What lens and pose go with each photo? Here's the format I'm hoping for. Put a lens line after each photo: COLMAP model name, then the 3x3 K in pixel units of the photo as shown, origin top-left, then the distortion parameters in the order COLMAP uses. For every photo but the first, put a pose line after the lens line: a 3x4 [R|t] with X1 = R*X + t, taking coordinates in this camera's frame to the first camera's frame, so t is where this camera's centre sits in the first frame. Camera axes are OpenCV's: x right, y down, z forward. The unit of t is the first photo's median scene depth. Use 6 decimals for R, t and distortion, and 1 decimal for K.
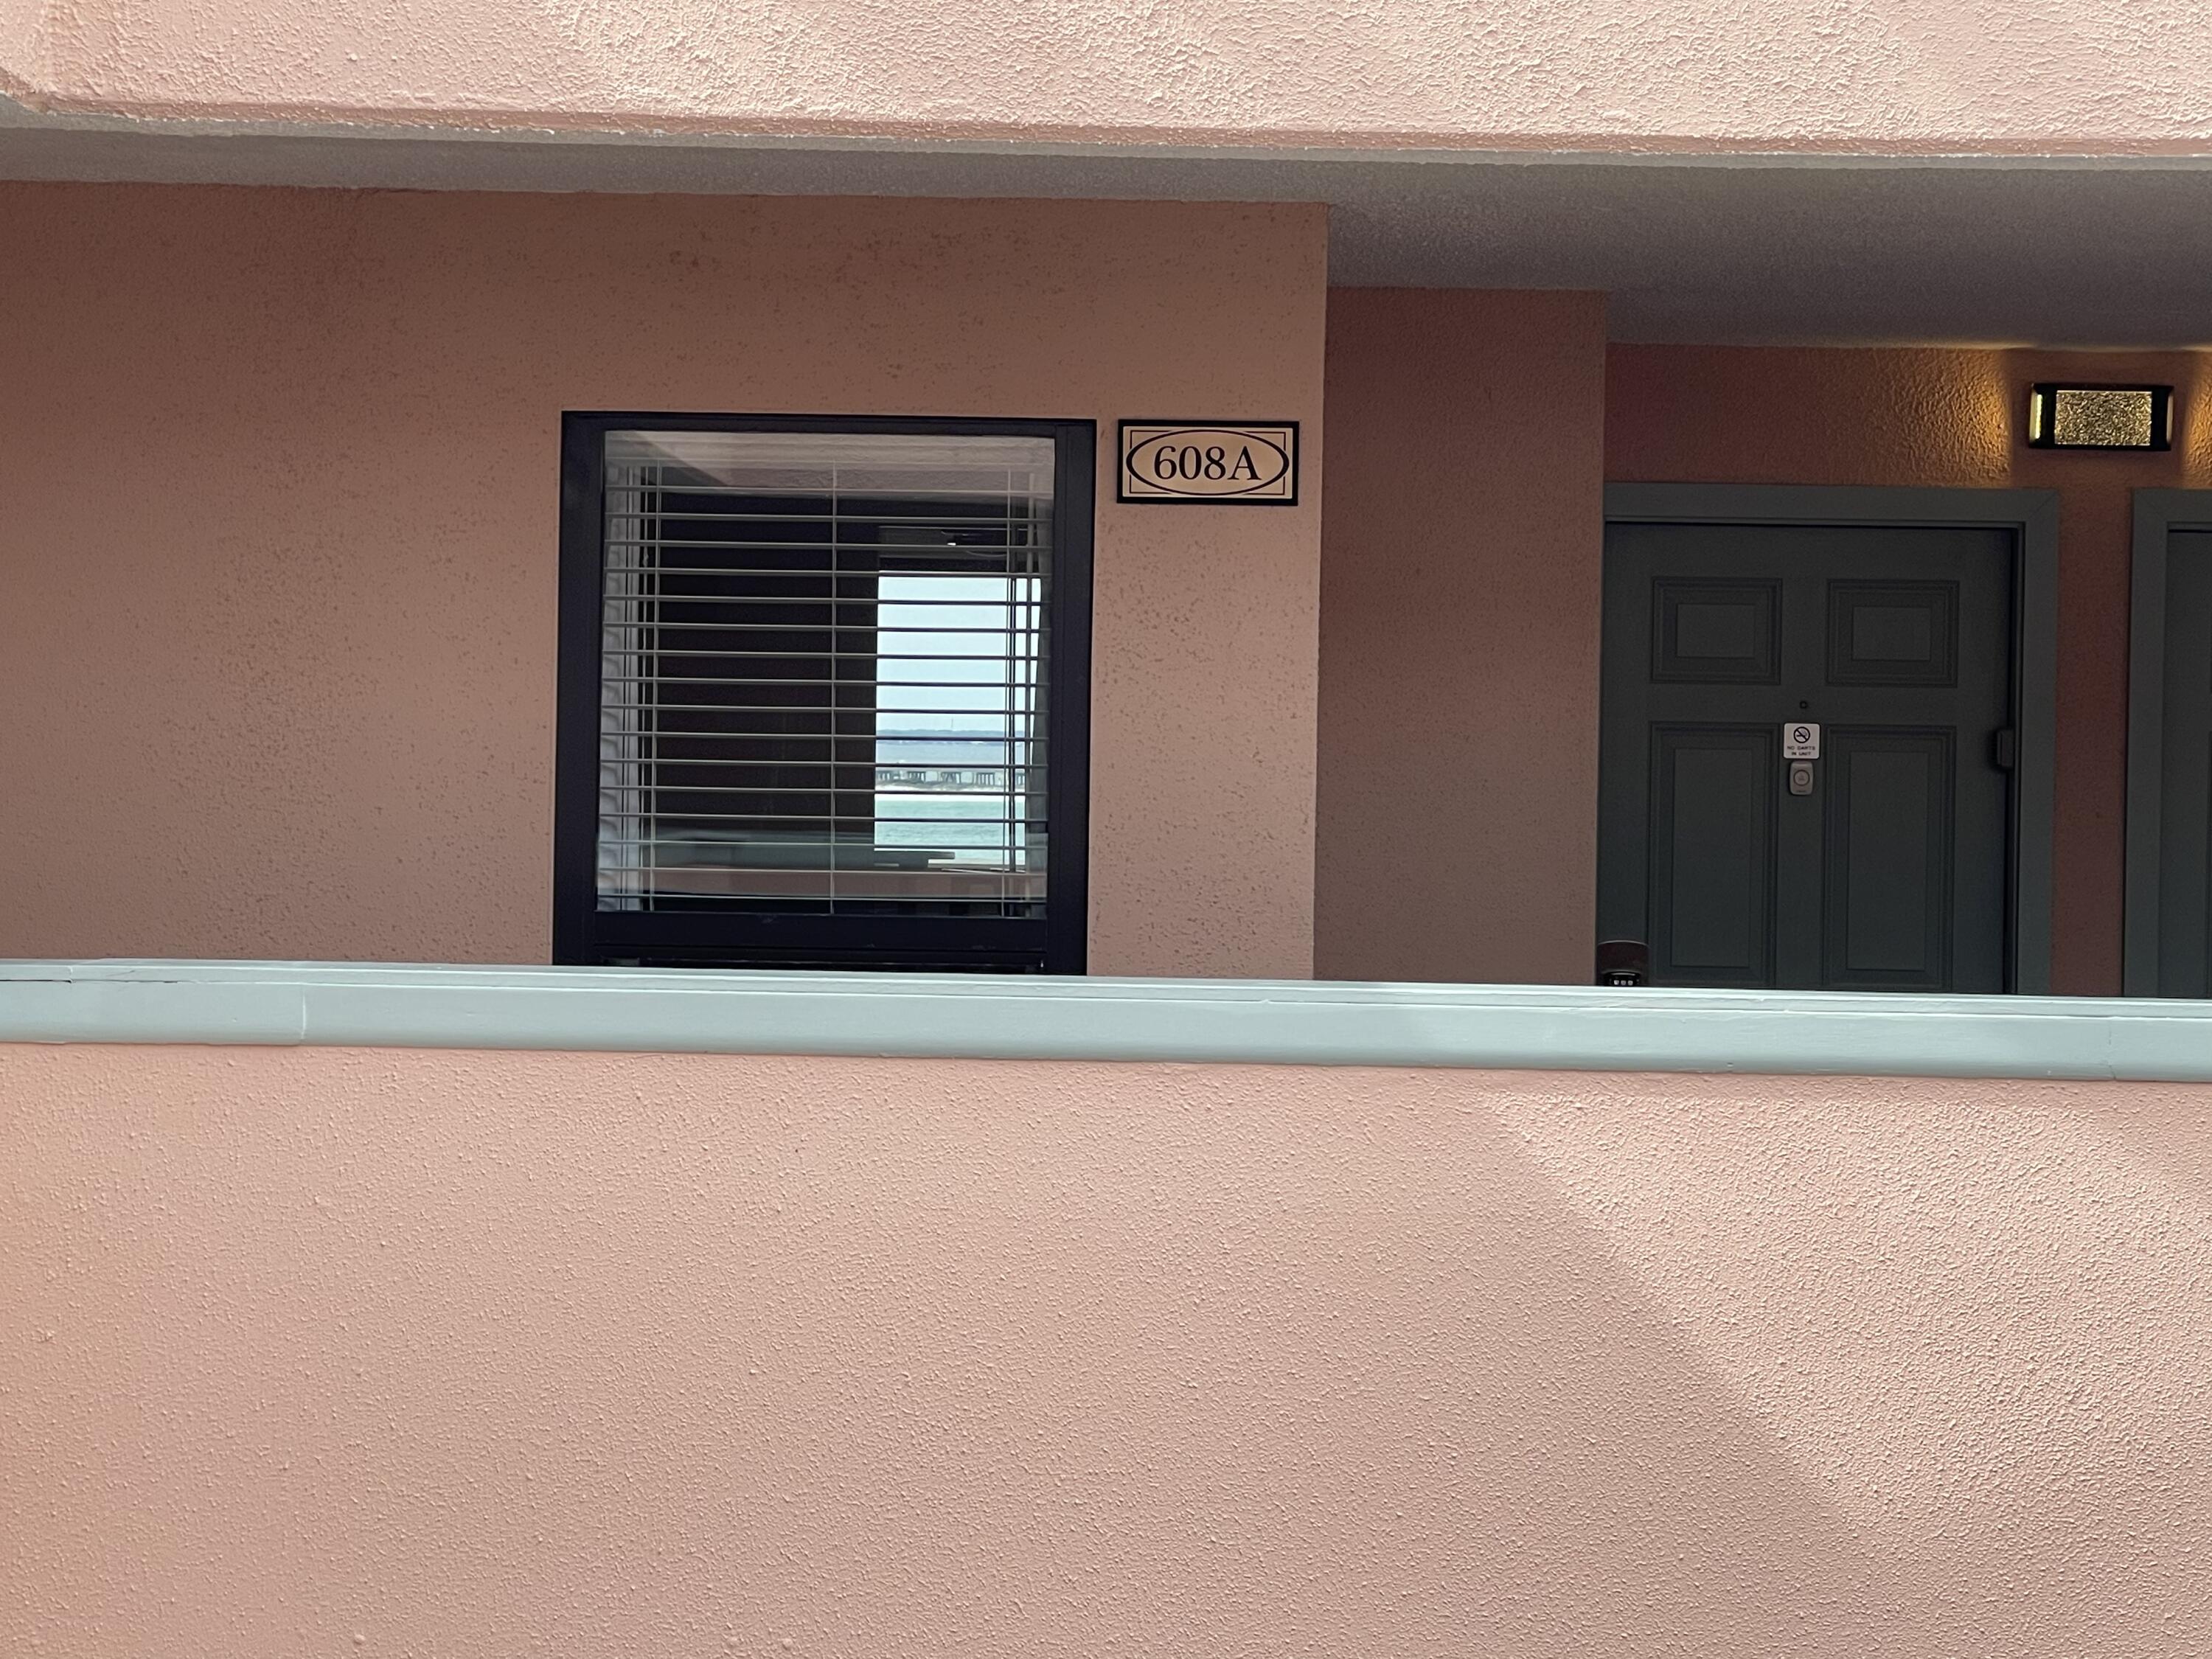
lens RADIAL K [[5407.2, 0, 1104.7], [0, 5407.2, 826.1], [0, 0, 1]] dist [0.983313, 0.000000]
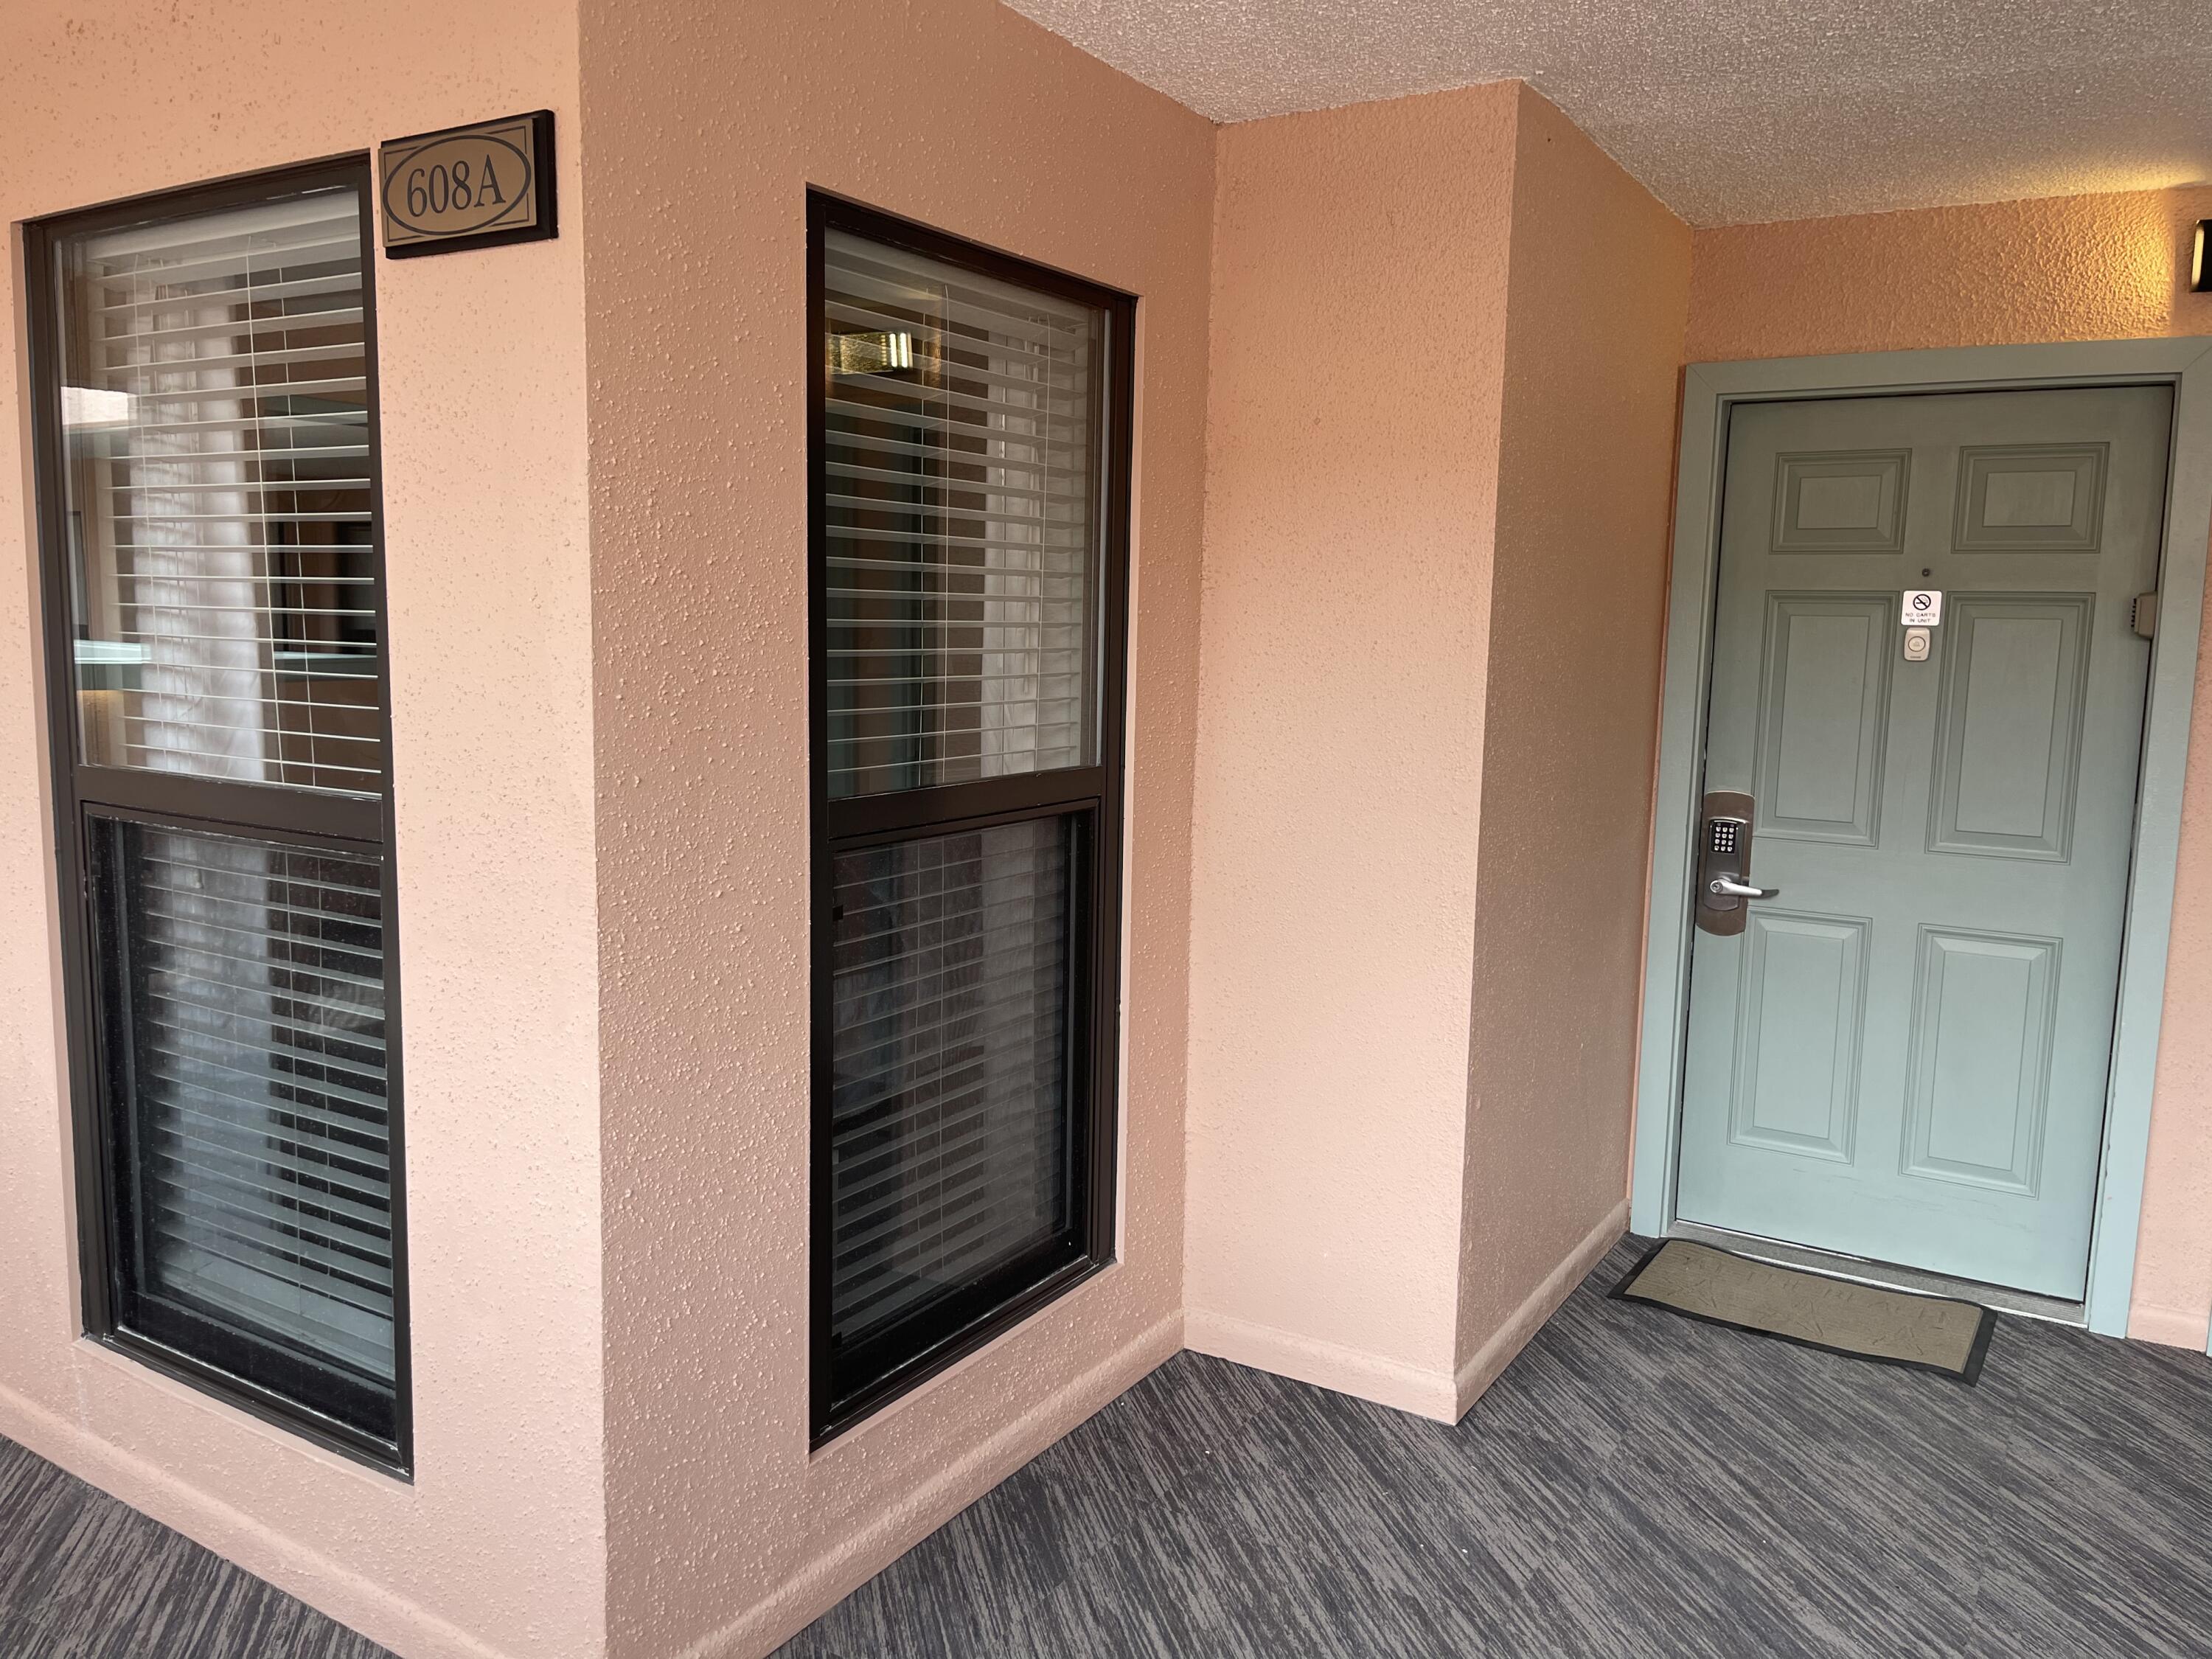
lens RADIAL K [[1678.5, 0, 1106.0], [0, 1678.5, 834.5], [0, 0, 1]] dist [0.045345, -0.019649]
pose [[0.851715, 0.068573, -0.519499, 0.164606], [-0.014235, 0.994062, 0.107876, -0.005438], [0.523812, -0.084485, 0.847634, 0.649060]]
